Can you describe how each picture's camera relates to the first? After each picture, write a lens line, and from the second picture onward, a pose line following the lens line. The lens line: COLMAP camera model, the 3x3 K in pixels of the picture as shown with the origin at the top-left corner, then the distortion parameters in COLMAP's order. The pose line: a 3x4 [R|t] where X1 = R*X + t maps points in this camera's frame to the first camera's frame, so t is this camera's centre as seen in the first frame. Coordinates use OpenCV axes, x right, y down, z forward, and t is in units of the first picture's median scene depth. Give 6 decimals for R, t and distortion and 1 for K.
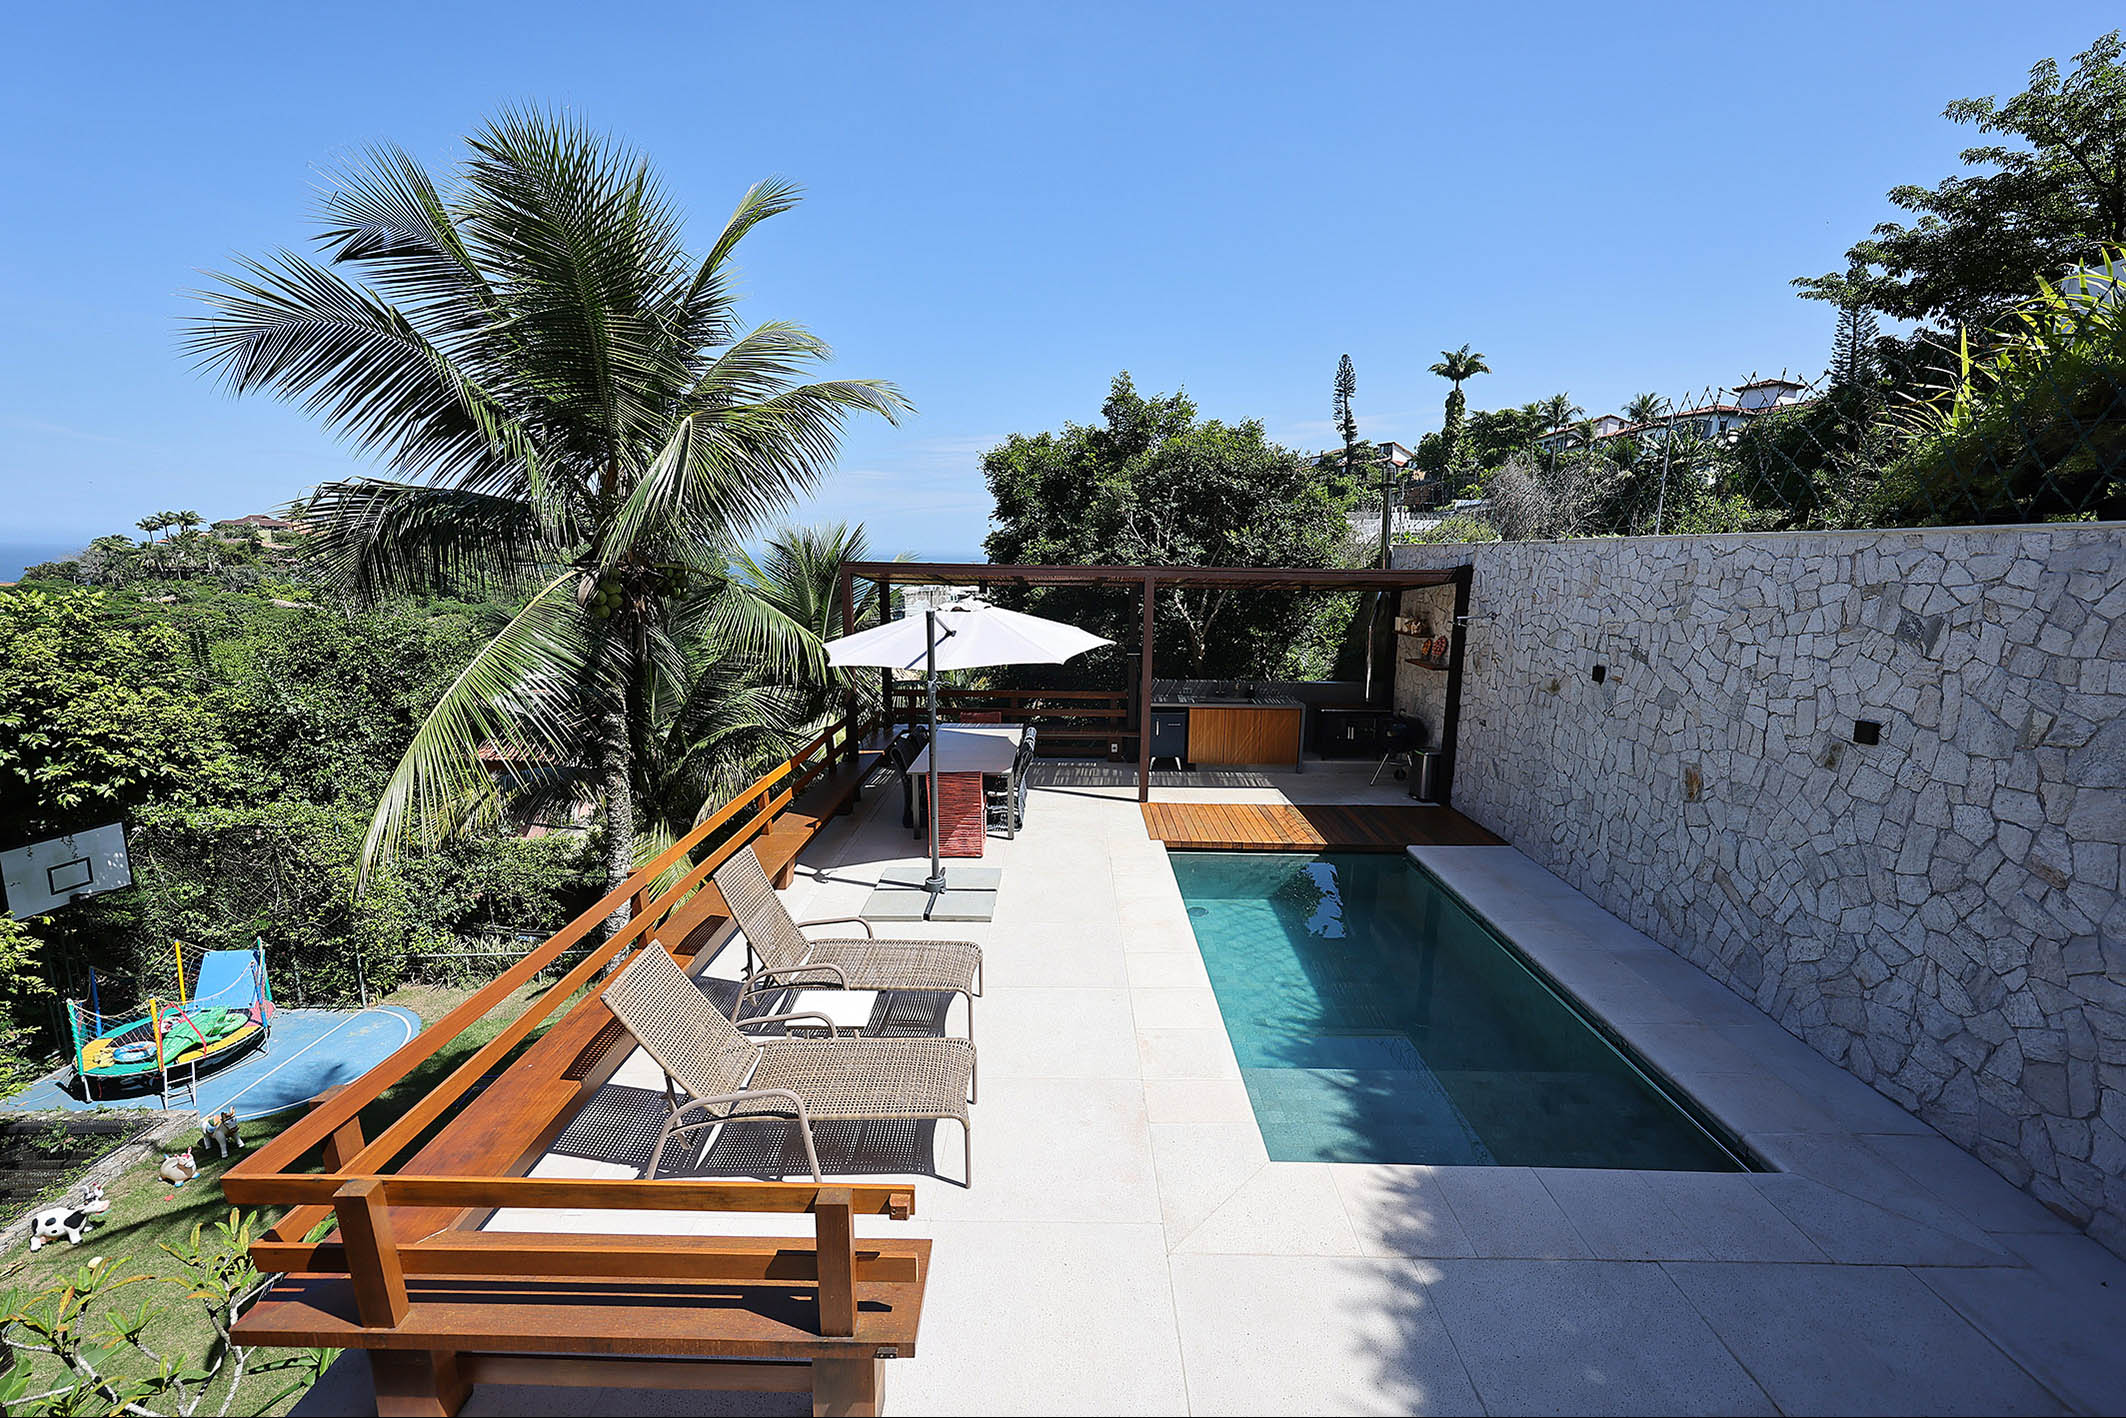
lens RADIAL K [[823.0, 0, 1065.1], [0, 823.0, 704.0], [0, 0, 1]] dist [-0.000086, 0.000246]
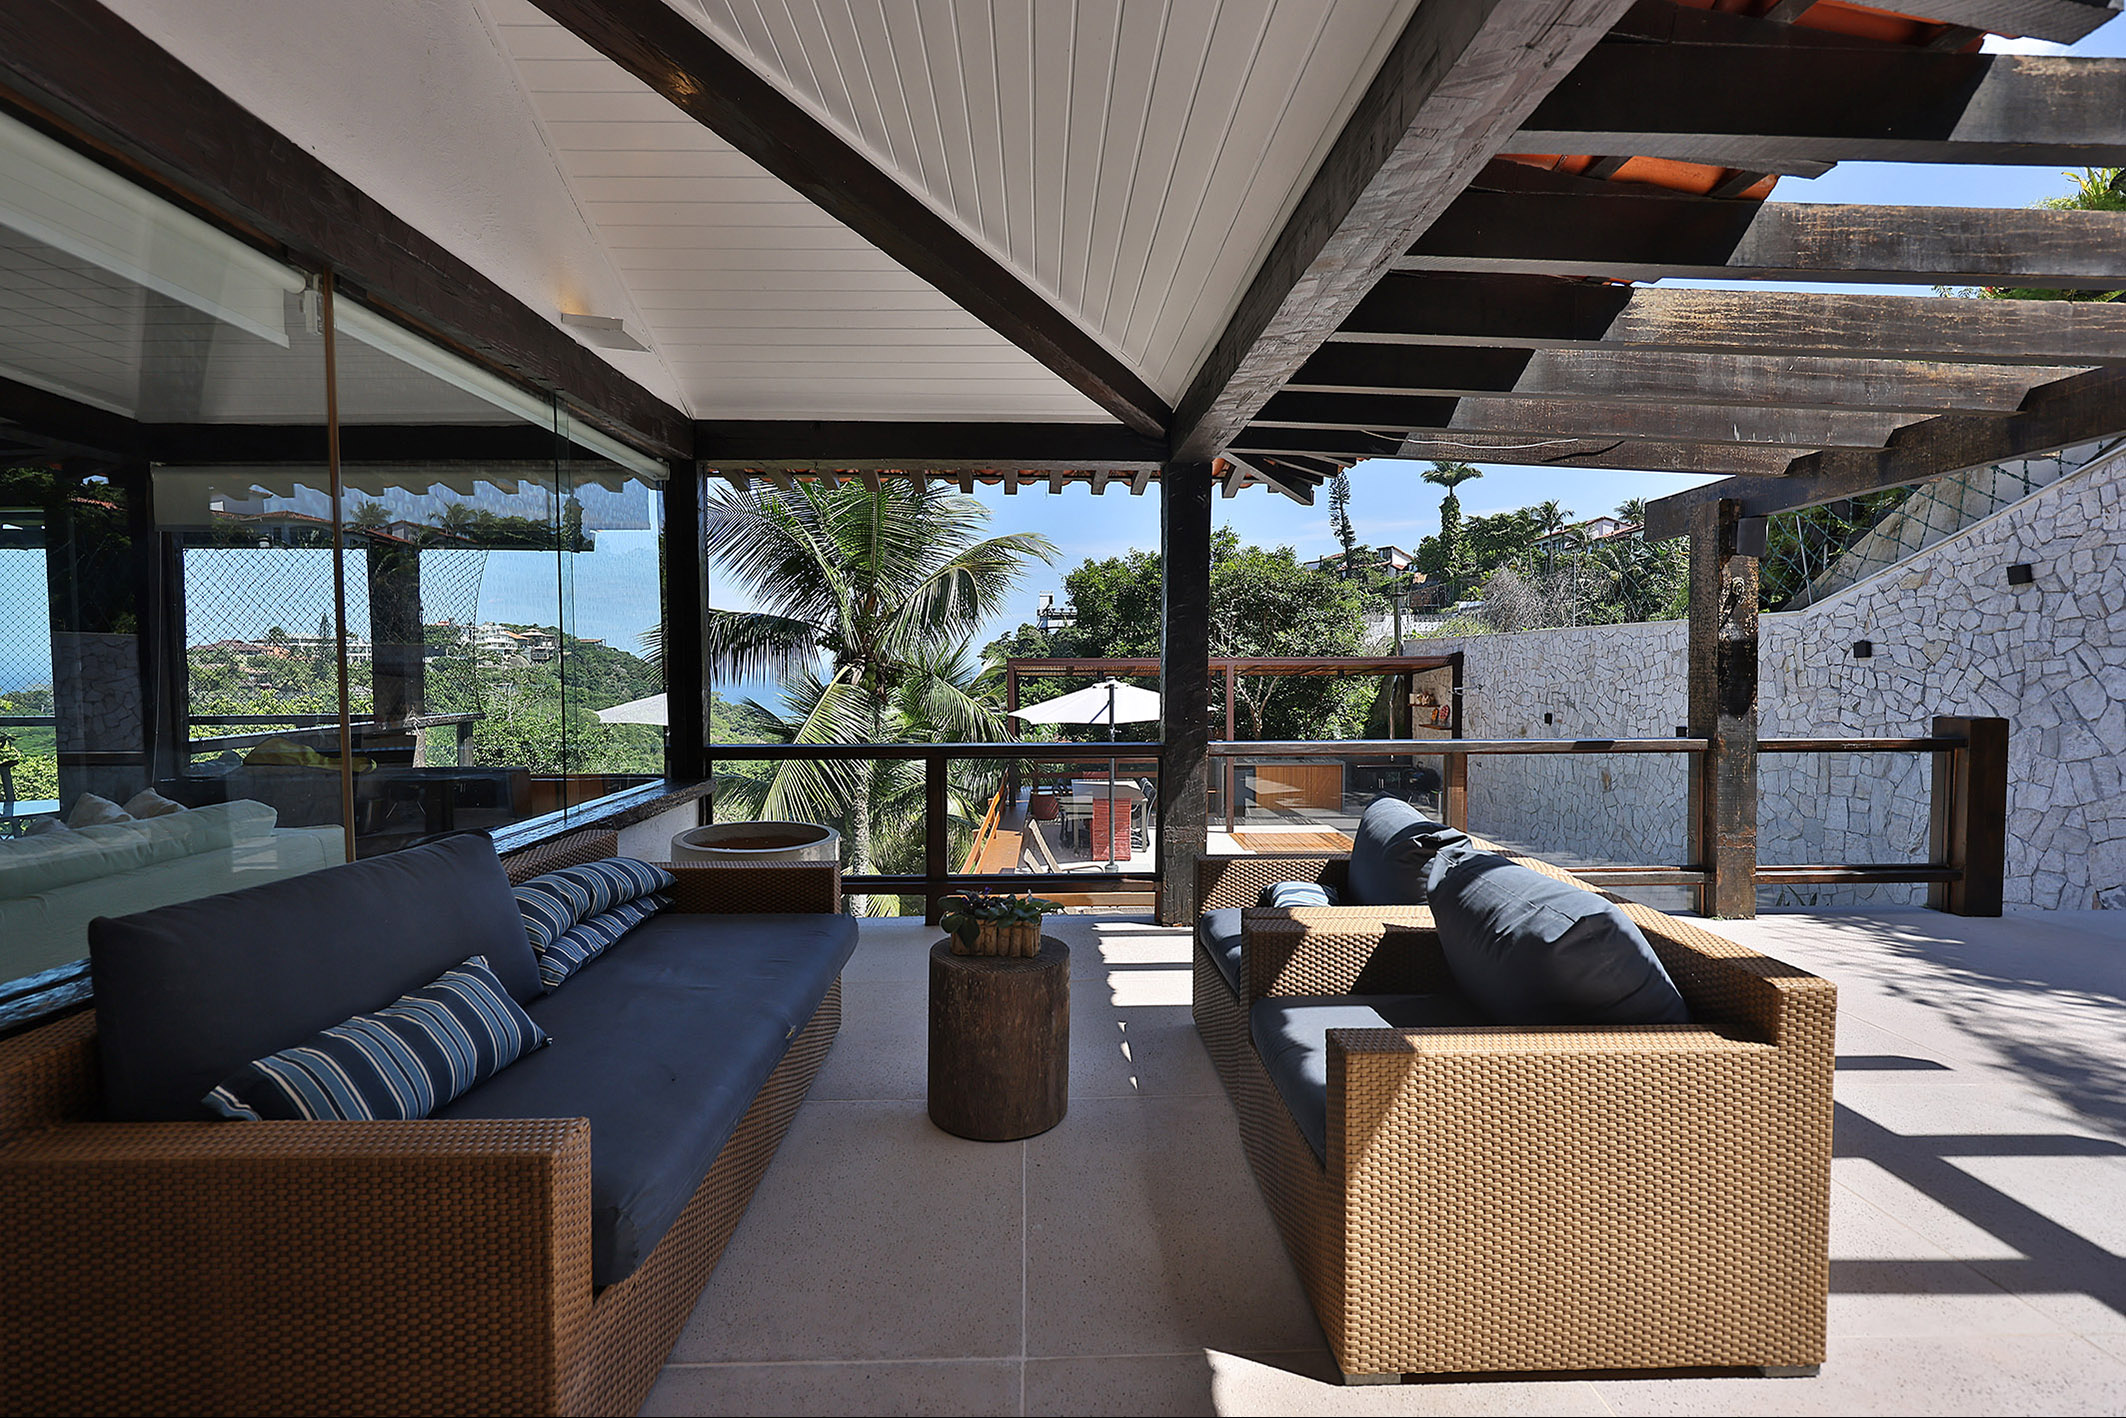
lens RADIAL K [[889.8, 0, 1058.2], [0, 889.8, 712.2], [0, 0, 1]] dist [-0.001616, -0.000097]
pose [[0.999769, -0.020034, 0.007747, -0.196544], [0.020854, 0.991722, -0.126697, 0.105627], [-0.005145, 0.126829, 0.991911, -0.461645]]
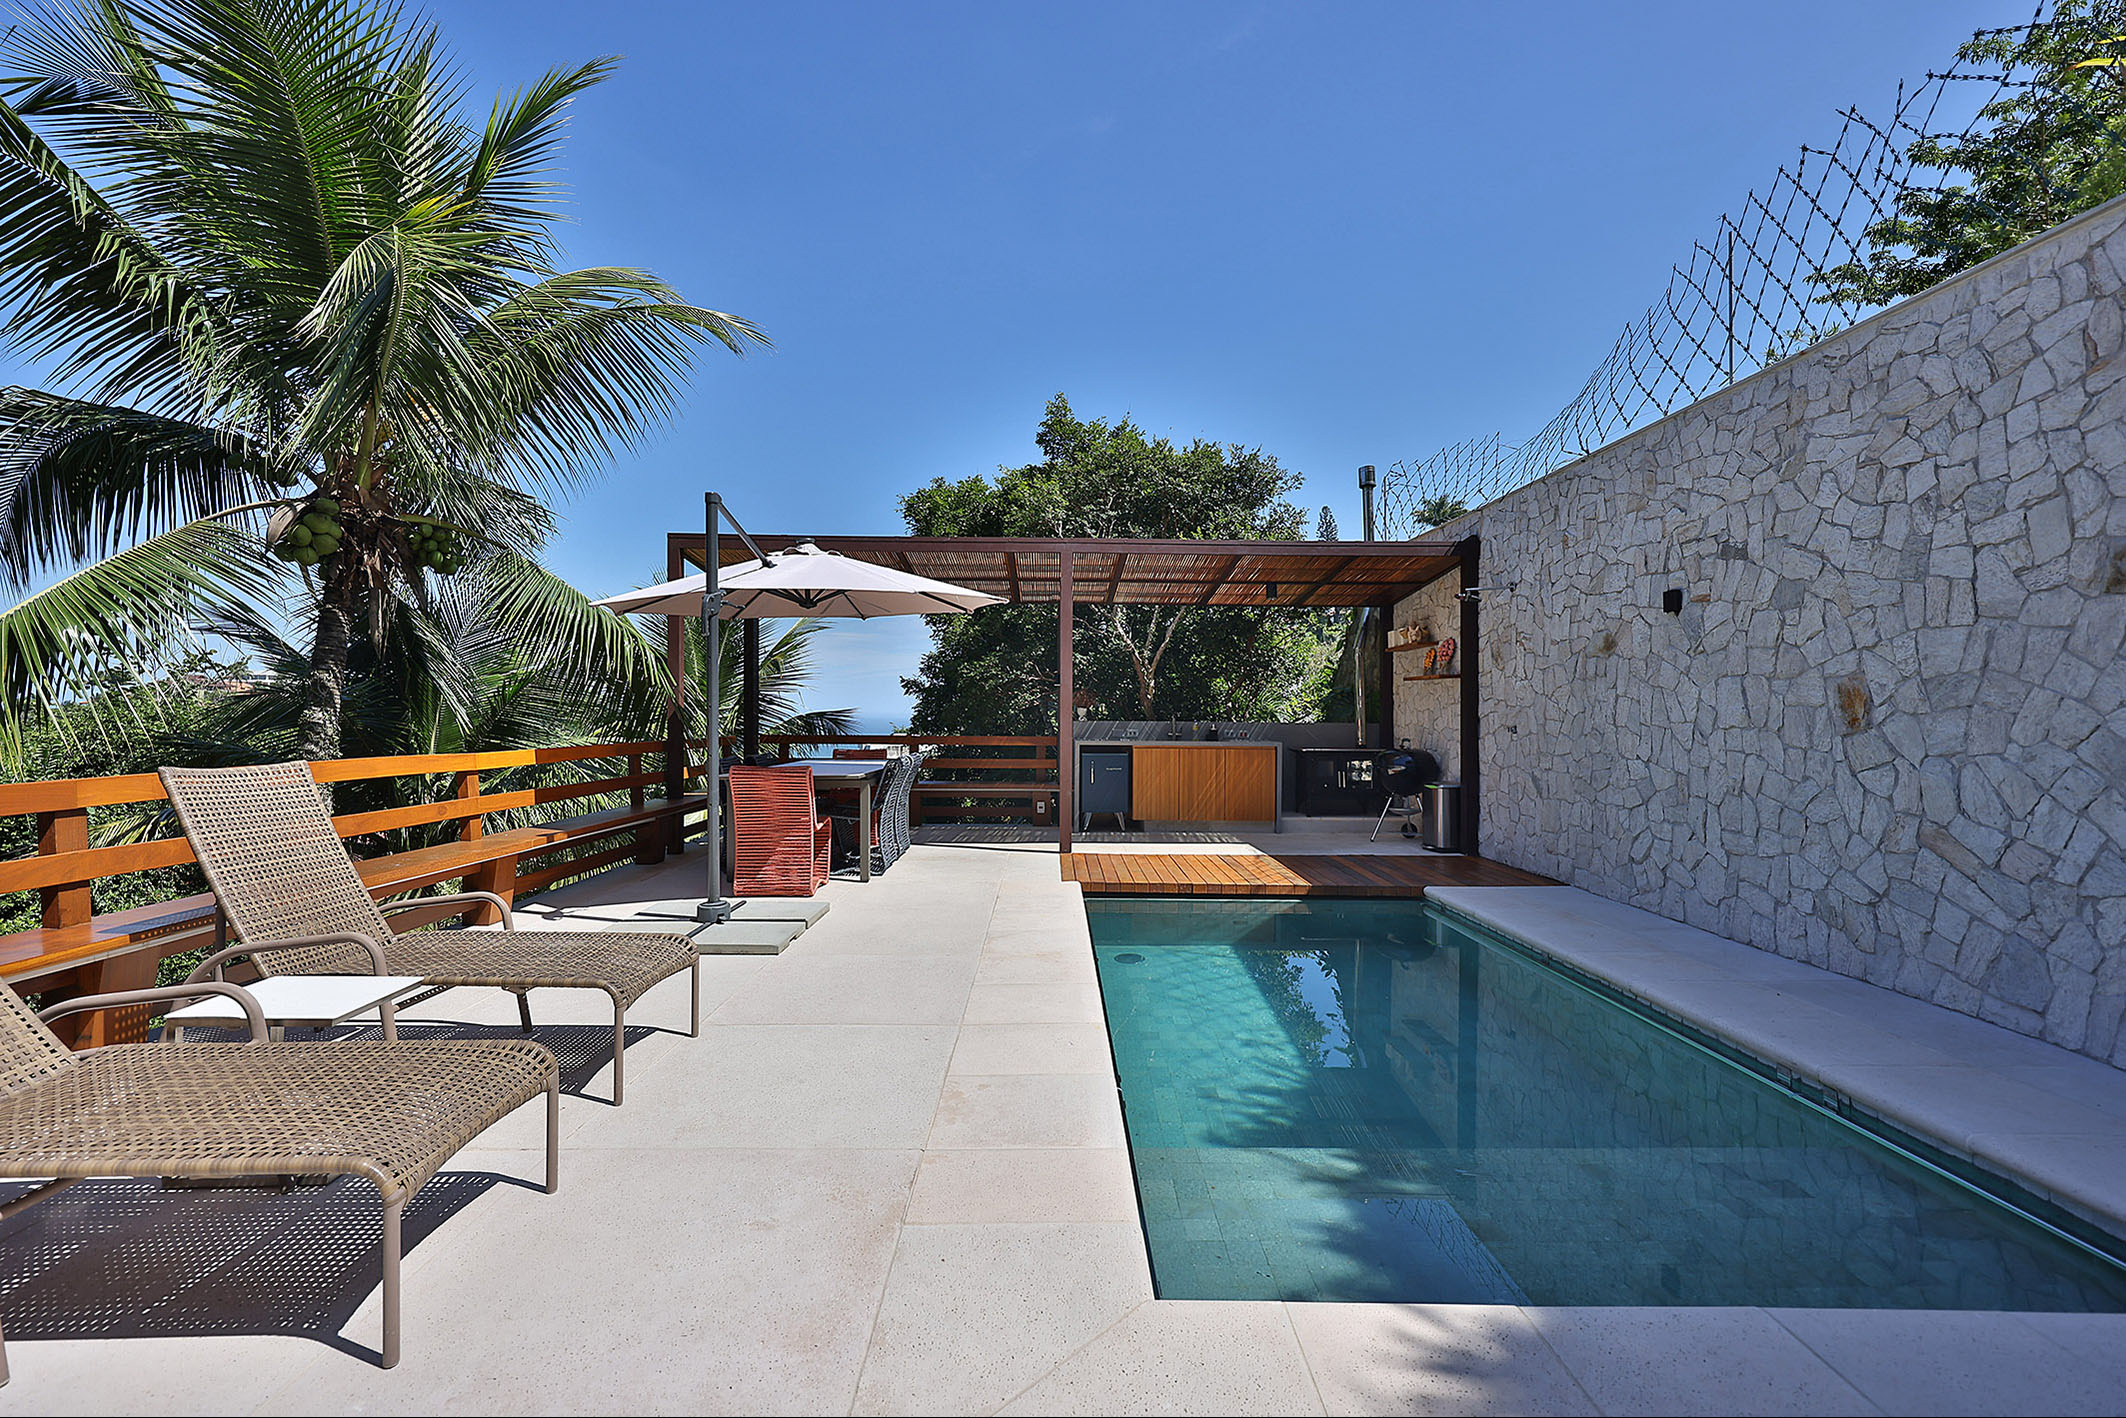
lens RADIAL K [[868.7, 0, 1060.5], [0, 868.7, 720.6], [0, 0, 1]] dist [-0.001207, 0.000179]
pose [[0.999929, -0.004262, 0.011102, 0.086364], [0.006203, 0.983451, -0.181070, 0.149521], [-0.010146, 0.181126, 0.983408, 0.220924]]
